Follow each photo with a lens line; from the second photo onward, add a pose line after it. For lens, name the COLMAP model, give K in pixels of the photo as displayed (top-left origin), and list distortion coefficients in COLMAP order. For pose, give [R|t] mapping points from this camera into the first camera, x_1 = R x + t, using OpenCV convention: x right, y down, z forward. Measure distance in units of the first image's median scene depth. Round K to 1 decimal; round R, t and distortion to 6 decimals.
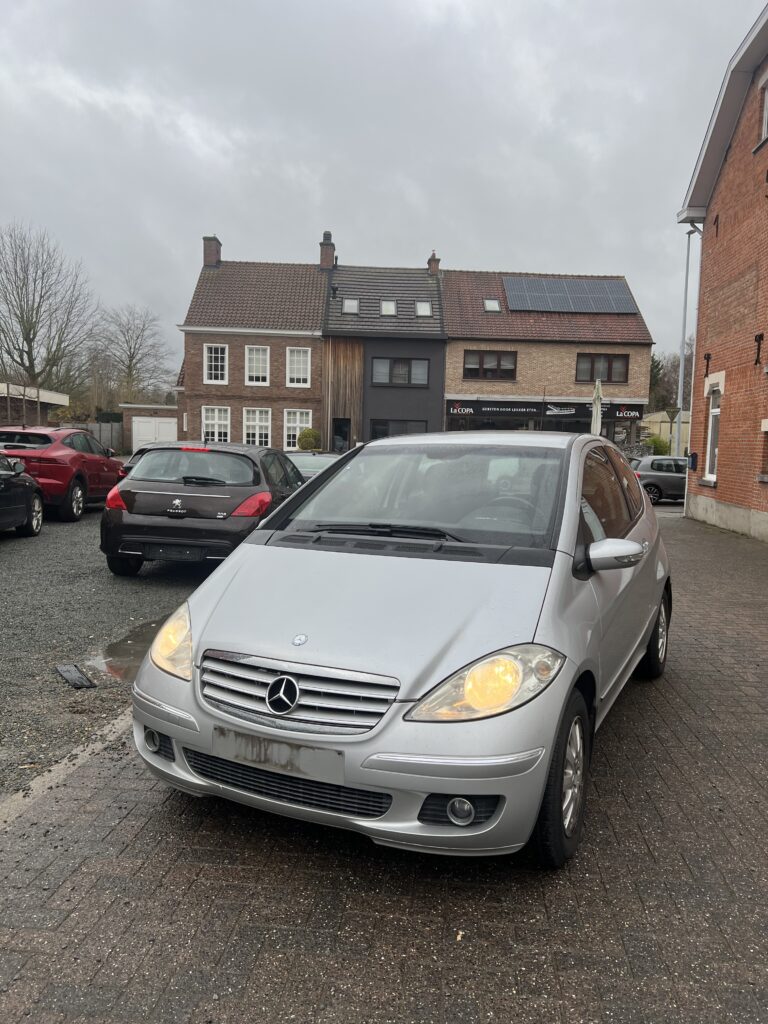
lens RADIAL K [[774.7, 0, 384.0], [0, 774.7, 512.0], [0, 0, 1]] dist [0.058081, -0.068864]
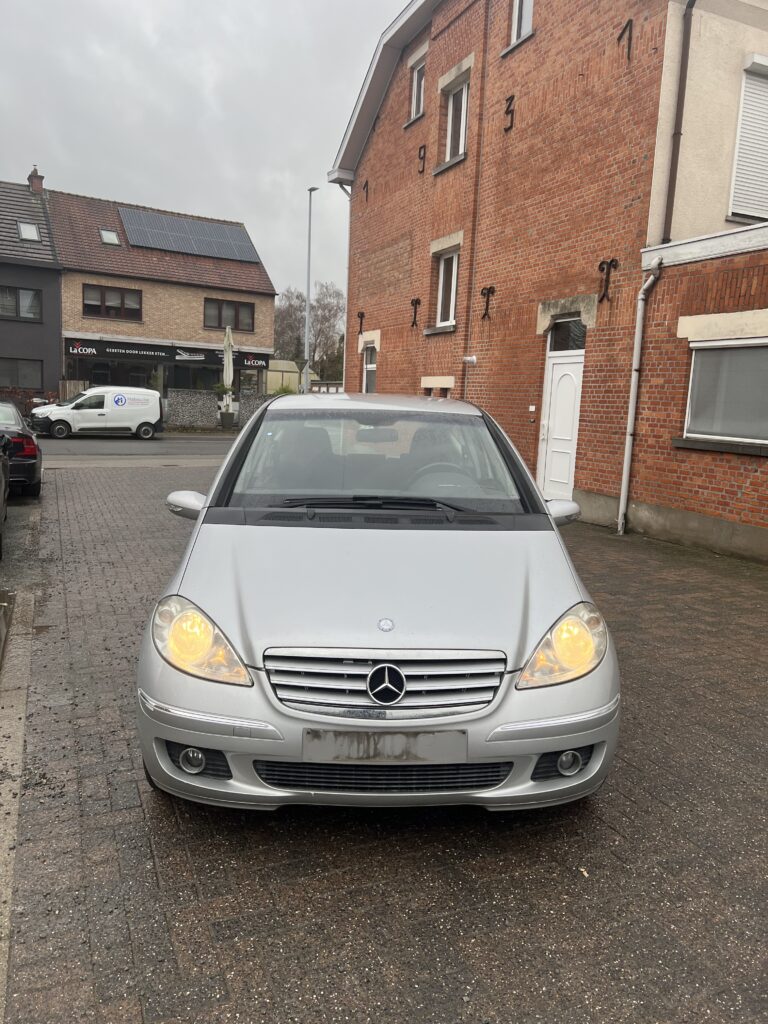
lens RADIAL K [[774.7, 0, 384.0], [0, 774.7, 512.0], [0, 0, 1]] dist [0.058081, -0.068864]
pose [[0.874037, -0.056171, 0.482601, -0.095160], [0.022099, 0.996863, 0.076003, -0.007853], [-0.485356, -0.055764, 0.872536, 0.029938]]
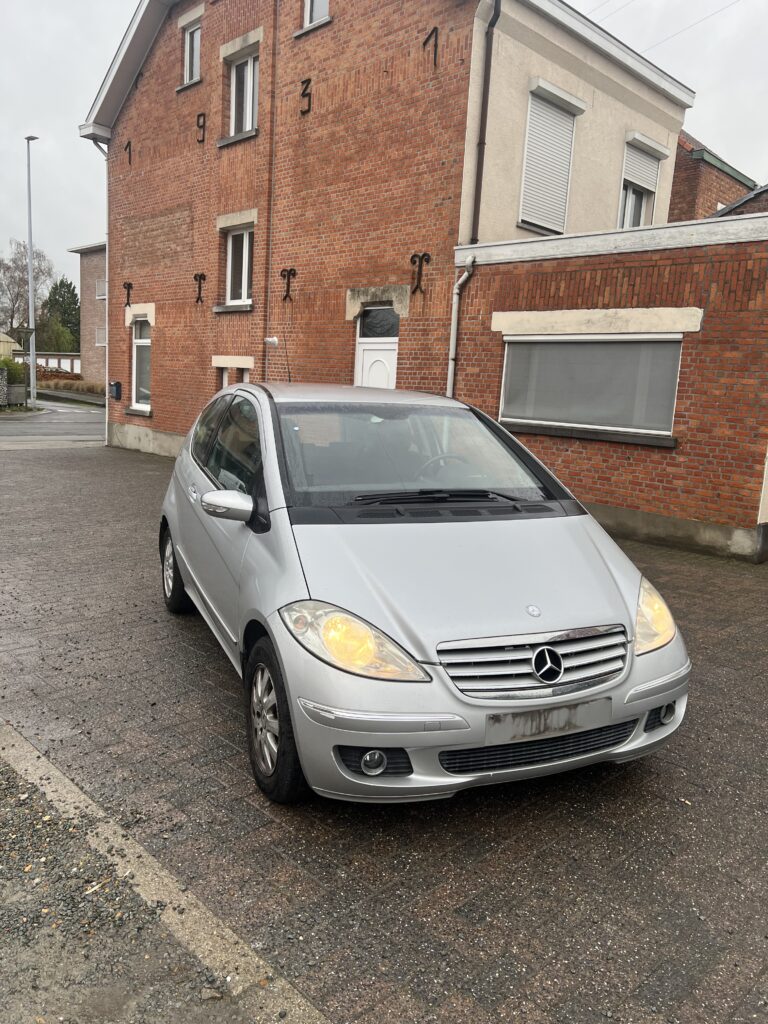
lens RADIAL K [[771.6, 0, 397.5], [0, 771.6, 511.3], [0, 0, 1]] dist [0.057454, -0.067000]
pose [[0.633359, -0.106486, 0.766497, -0.168916], [0.028522, 0.993026, 0.114389, -0.015215], [-0.773333, -0.050588, 0.631979, 0.083744]]
